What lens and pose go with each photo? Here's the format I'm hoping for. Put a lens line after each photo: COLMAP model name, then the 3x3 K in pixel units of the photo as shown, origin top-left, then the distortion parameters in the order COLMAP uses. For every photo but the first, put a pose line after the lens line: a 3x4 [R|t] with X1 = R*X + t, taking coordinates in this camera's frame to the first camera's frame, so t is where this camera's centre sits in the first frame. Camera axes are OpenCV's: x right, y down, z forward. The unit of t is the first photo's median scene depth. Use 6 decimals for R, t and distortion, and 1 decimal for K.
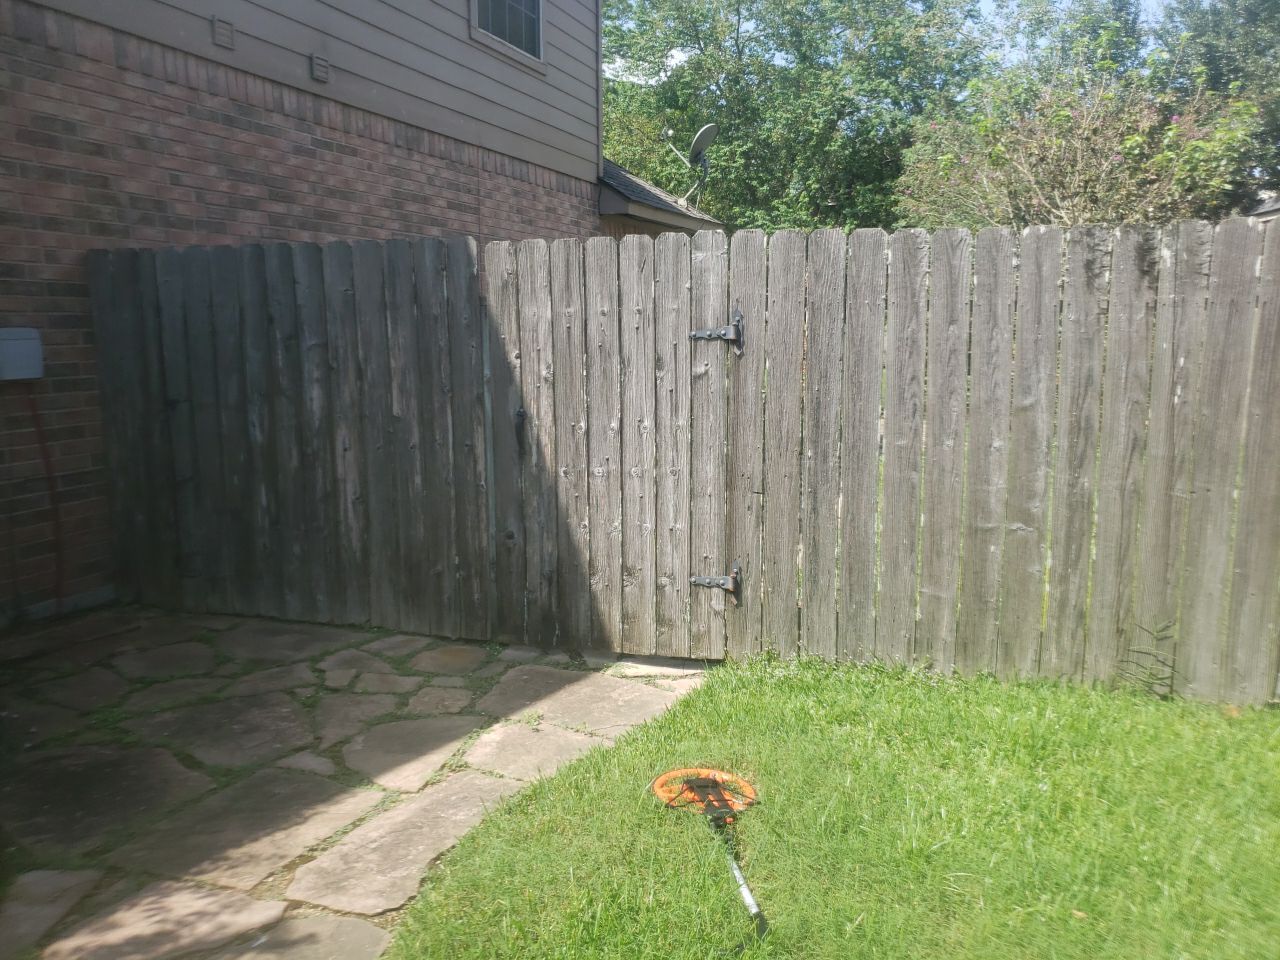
lens RADIAL K [[1176.1, 0, 497.8], [0, 1176.1, 478.4], [0, 0, 1]] dist [0.127257, -0.205002]
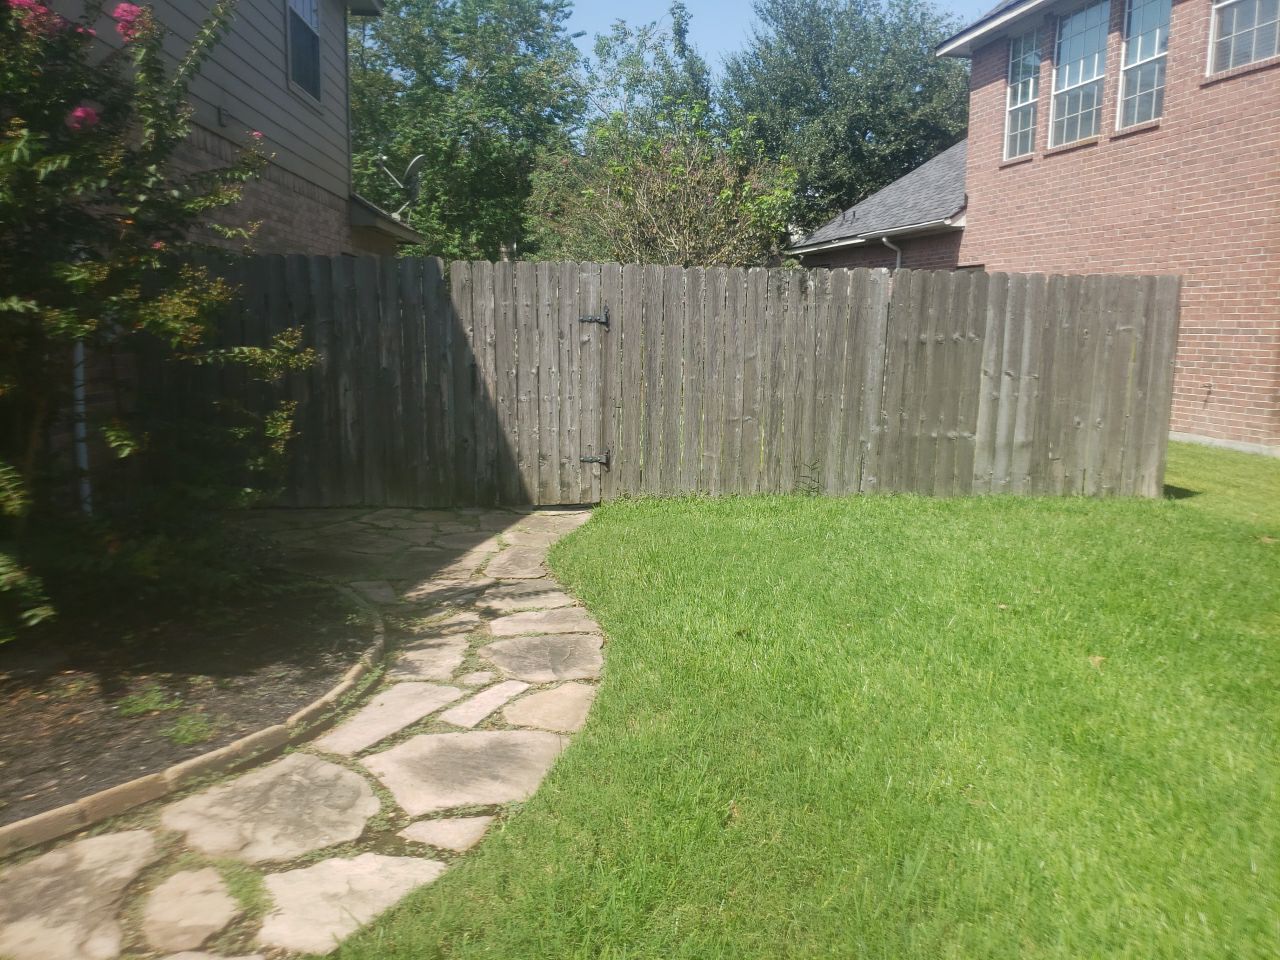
lens RADIAL K [[1018.1, 0, 642.6], [0, 1018.1, 470.9], [0, 0, 1]] dist [-0.008869, 0.049676]
pose [[0.917530, -0.042769, 0.395360, -0.358393], [0.035859, 0.999048, 0.024855, 0.071048], [-0.396047, -0.008628, 0.918190, -0.435199]]
